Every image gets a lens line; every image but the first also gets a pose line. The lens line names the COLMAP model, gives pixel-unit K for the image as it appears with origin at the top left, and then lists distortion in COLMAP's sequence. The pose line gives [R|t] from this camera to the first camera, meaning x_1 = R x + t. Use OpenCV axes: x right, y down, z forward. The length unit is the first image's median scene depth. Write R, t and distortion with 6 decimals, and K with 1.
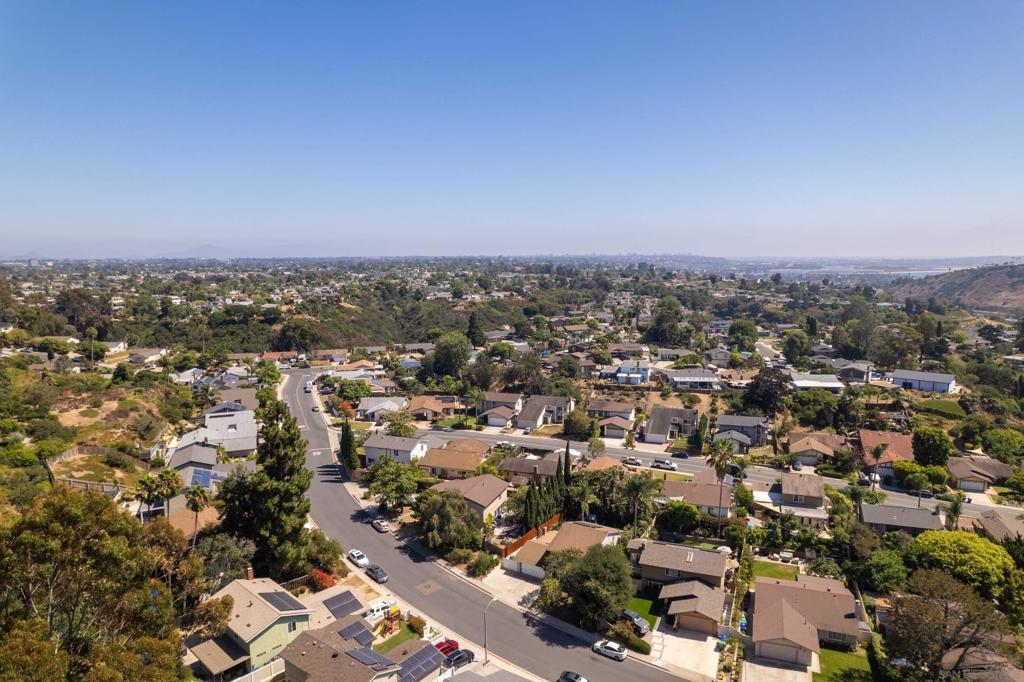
lens RADIAL K [[656.2, 0, 512.0], [0, 656.2, 341.0], [0, 0, 1]] dist [-0.065074, 0.056916]
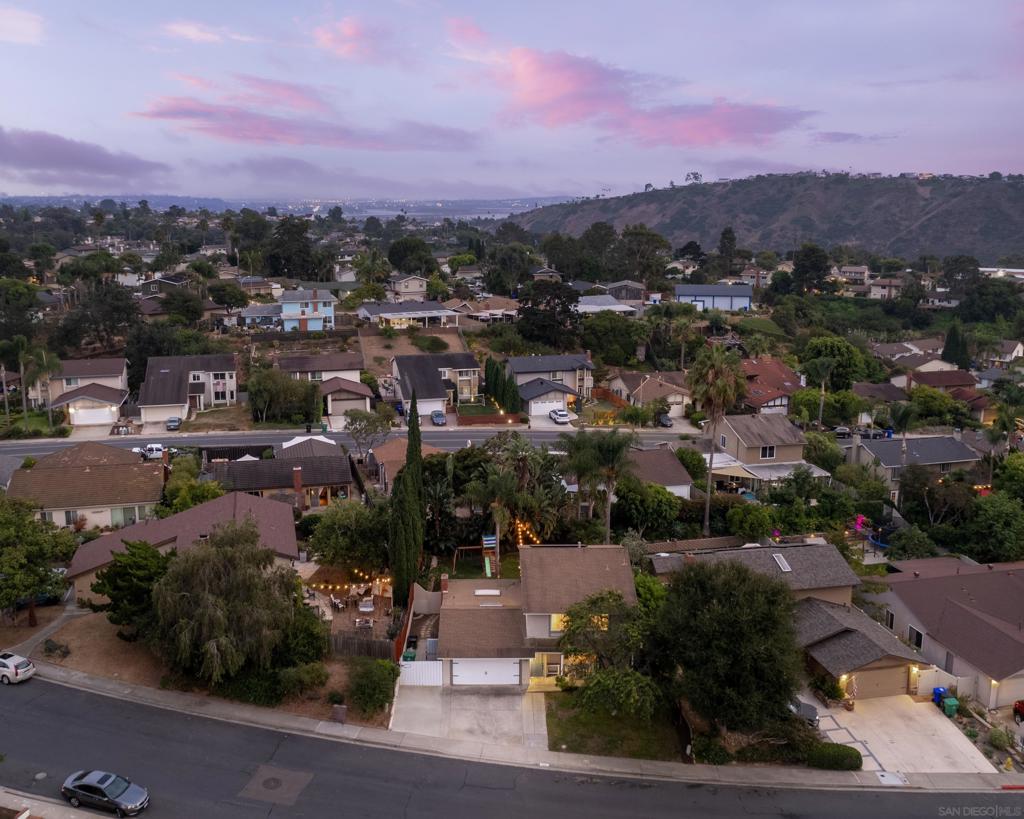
lens RADIAL K [[1004.2, 0, 485.4], [0, 1004.2, 348.8], [0, 0, 1]] dist [-0.050208, 0.021160]
pose [[0.838842, -0.074521, 0.539250, -0.161708], [0.064003, 0.997217, 0.038247, 0.064834], [-0.540599, 0.002431, 0.841277, 0.247198]]
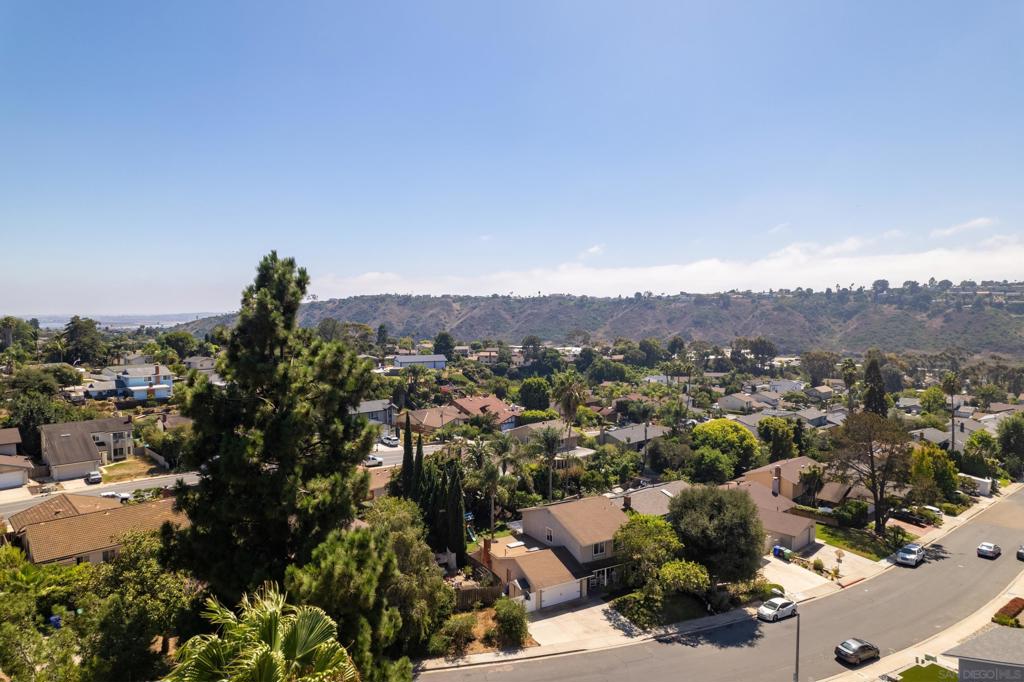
lens RADIAL K [[656.2, 0, 512.0], [0, 656.2, 341.0], [0, 0, 1]] dist [-0.065074, 0.056916]
pose [[0.454140, -0.034841, 0.890249, -0.276172], [0.115979, 0.993044, -0.020300, 0.069761], [-0.883349, 0.112469, 0.455022, 0.400299]]
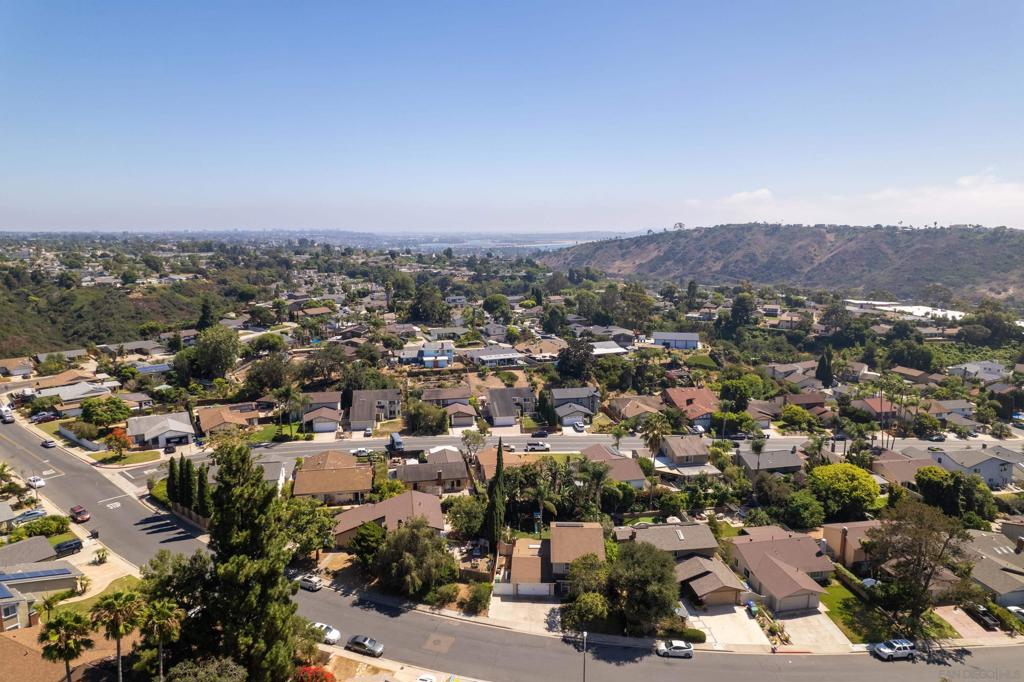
lens RADIAL K [[656.2, 0, 512.0], [0, 656.2, 341.0], [0, 0, 1]] dist [-0.065074, 0.056916]
pose [[0.864459, -0.078864, 0.496479, -0.220568], [0.060444, 0.996759, 0.053087, -0.018793], [-0.499056, -0.015882, 0.866424, 0.133693]]
